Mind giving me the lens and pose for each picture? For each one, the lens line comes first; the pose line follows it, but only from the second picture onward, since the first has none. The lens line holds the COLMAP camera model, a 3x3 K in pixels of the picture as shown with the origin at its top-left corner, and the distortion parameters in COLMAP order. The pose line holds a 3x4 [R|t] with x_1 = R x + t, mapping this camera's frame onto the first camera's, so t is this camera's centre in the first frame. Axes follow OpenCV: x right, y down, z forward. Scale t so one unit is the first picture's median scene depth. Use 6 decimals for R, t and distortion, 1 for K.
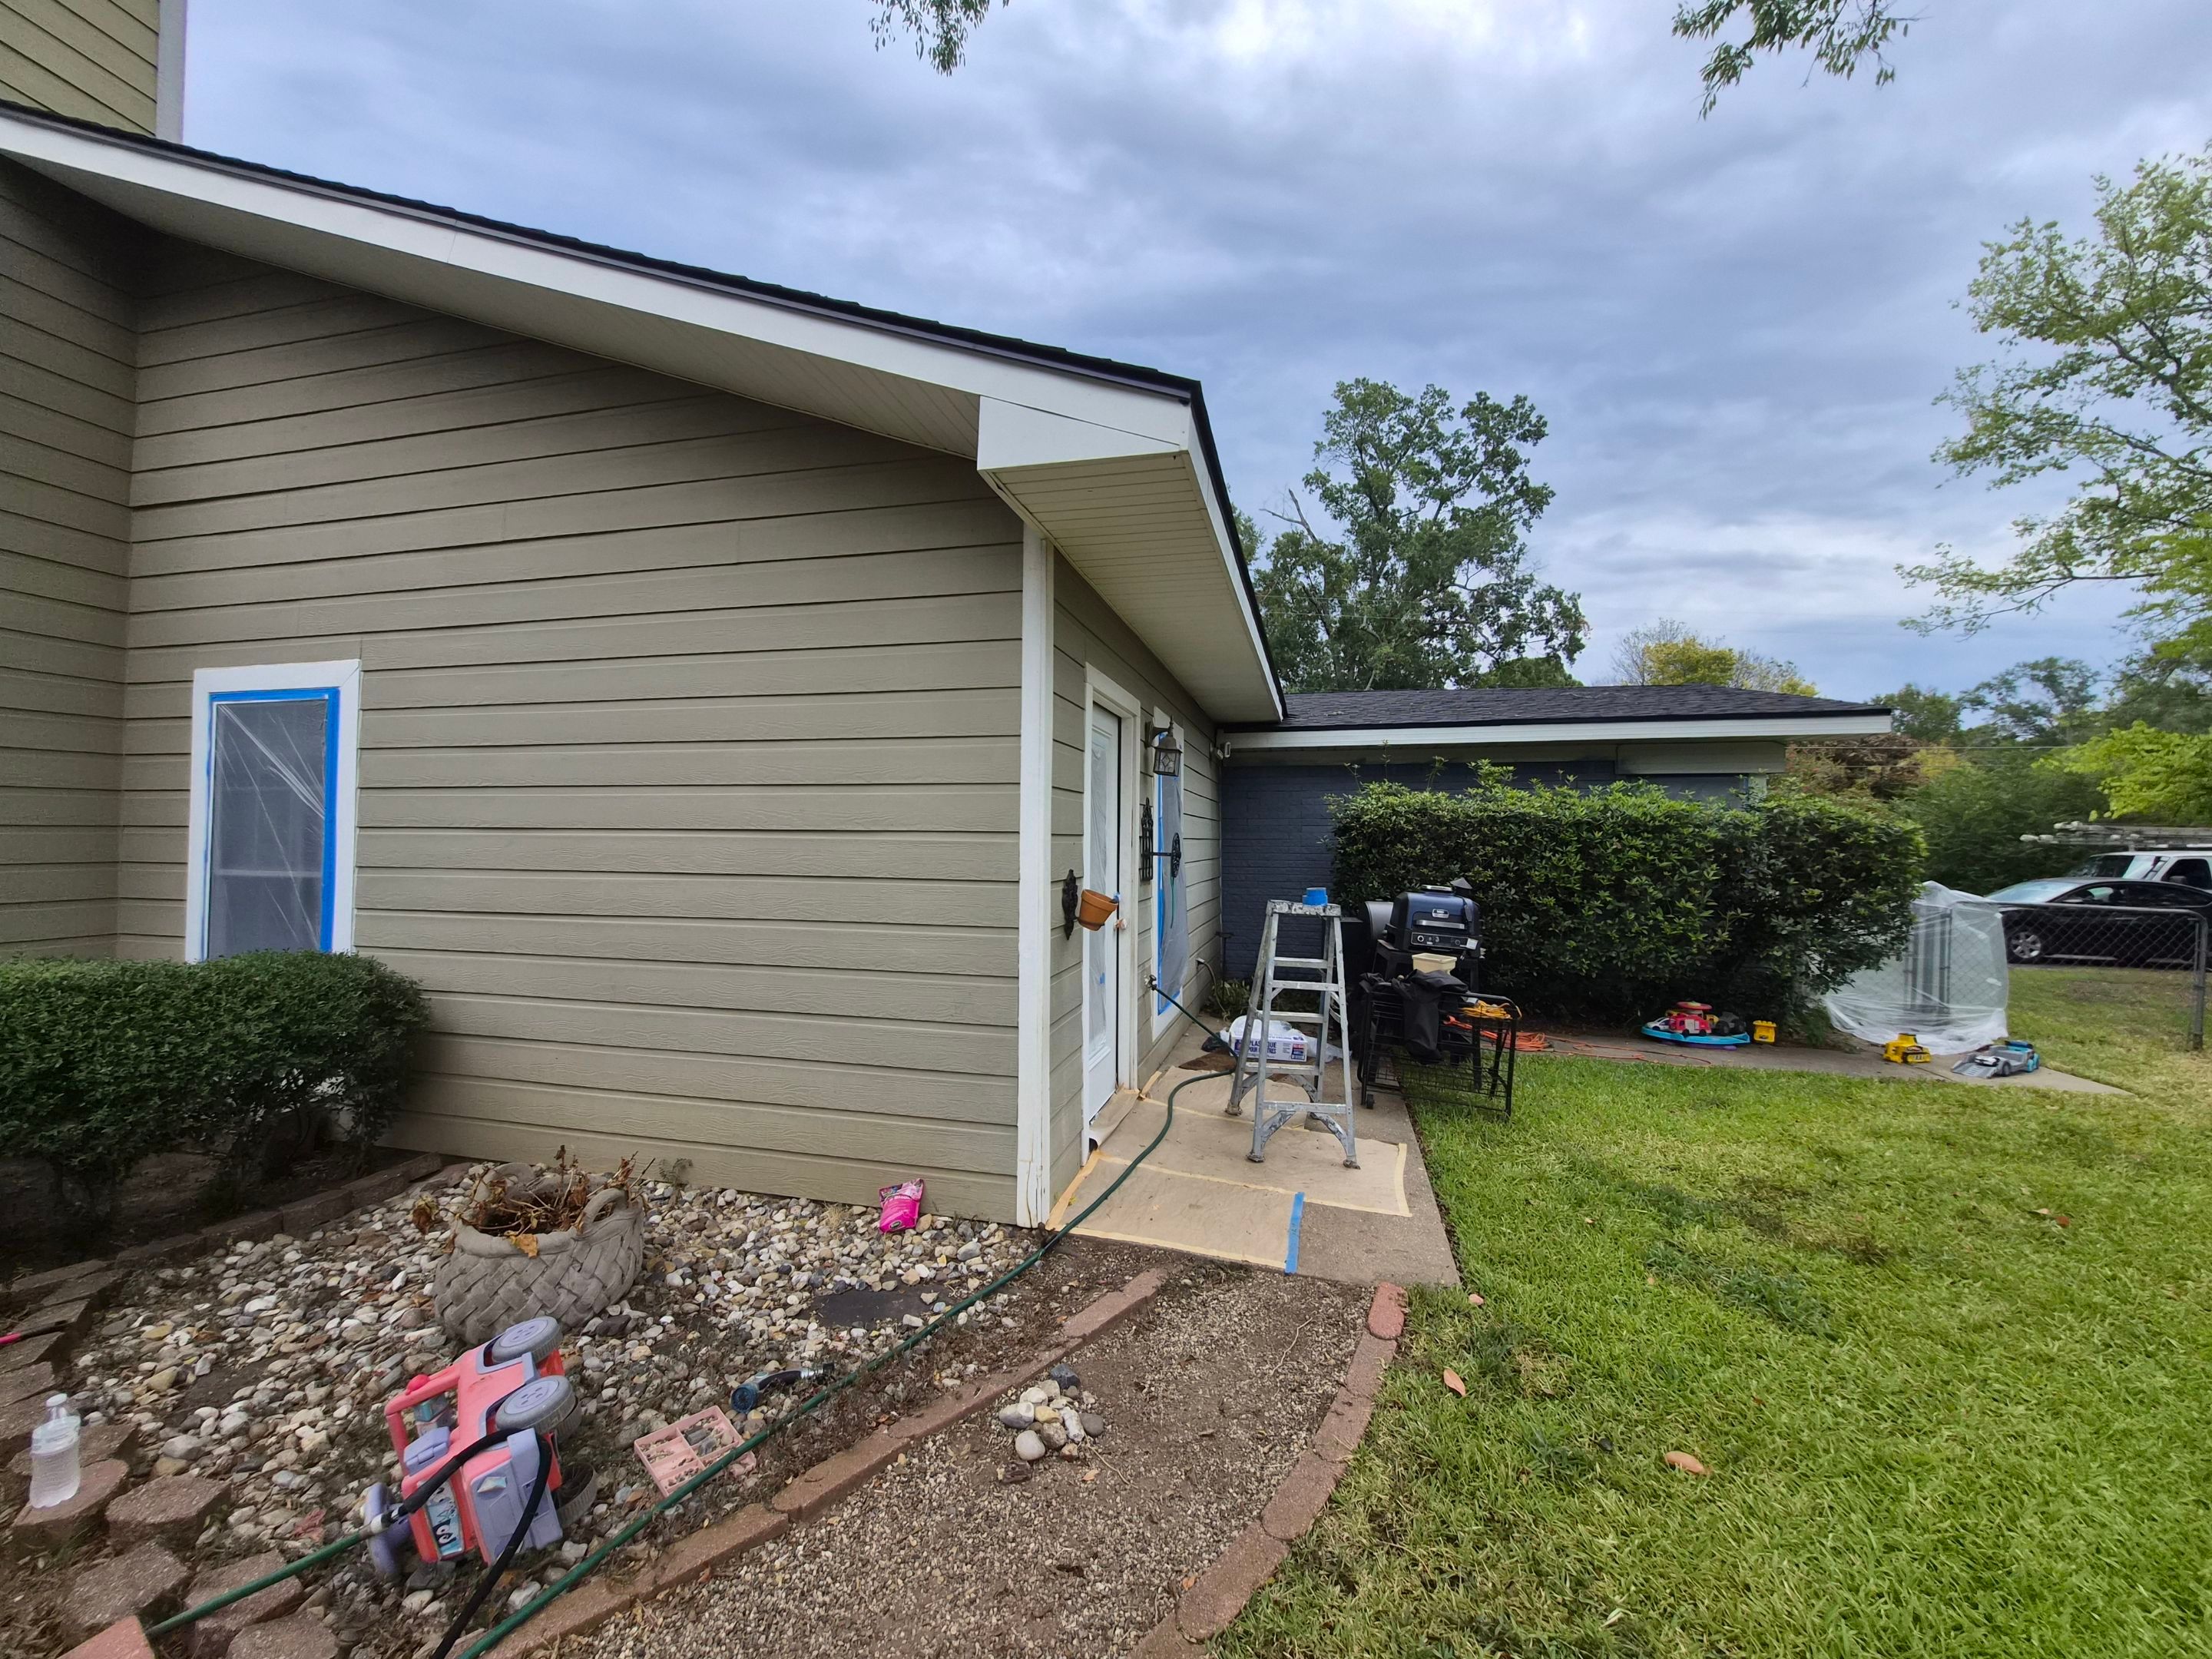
lens RADIAL K [[850.4, 0, 1106.0], [0, 850.4, 829.5], [0, 0, 1]] dist [-0.007561, 0.002367]
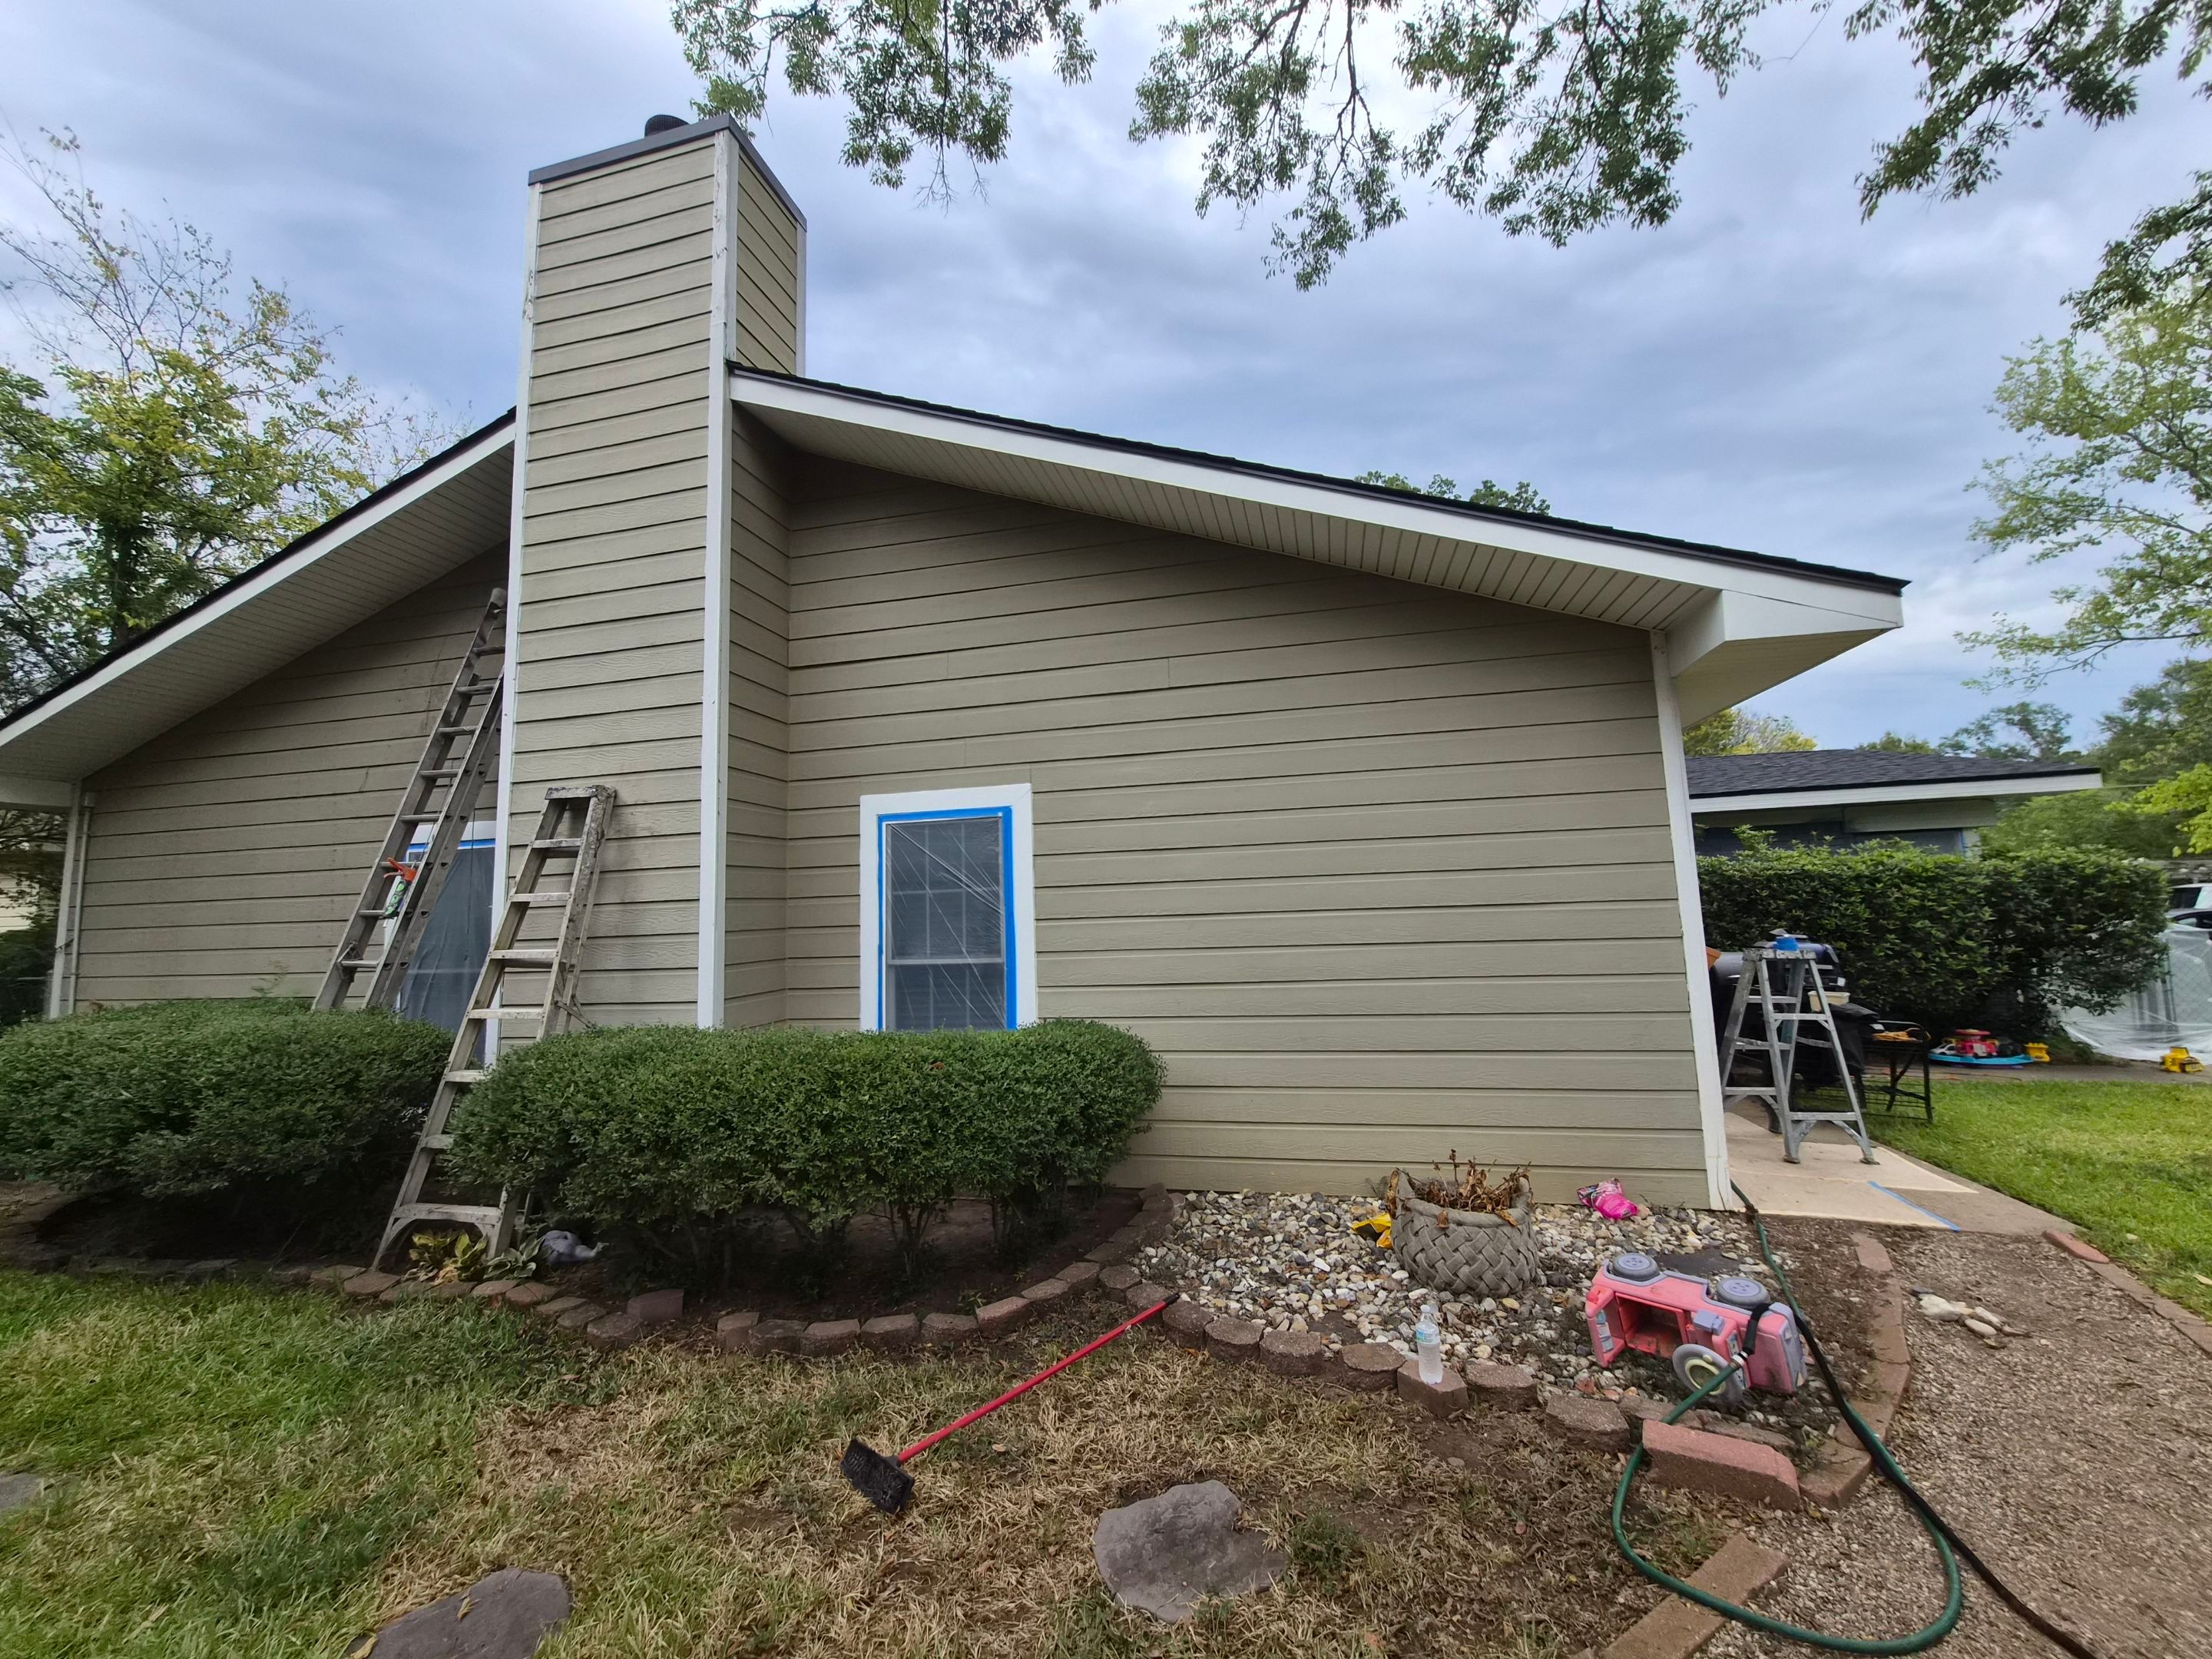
lens RADIAL K [[850.4, 0, 1106.0], [0, 850.4, 829.5], [0, 0, 1]] dist [-0.007561, 0.002367]
pose [[0.999044, -0.039941, 0.017785, -0.486540], [0.041364, 0.995215, -0.088519, -0.011711], [-0.014164, 0.089170, 0.995916, -0.144791]]
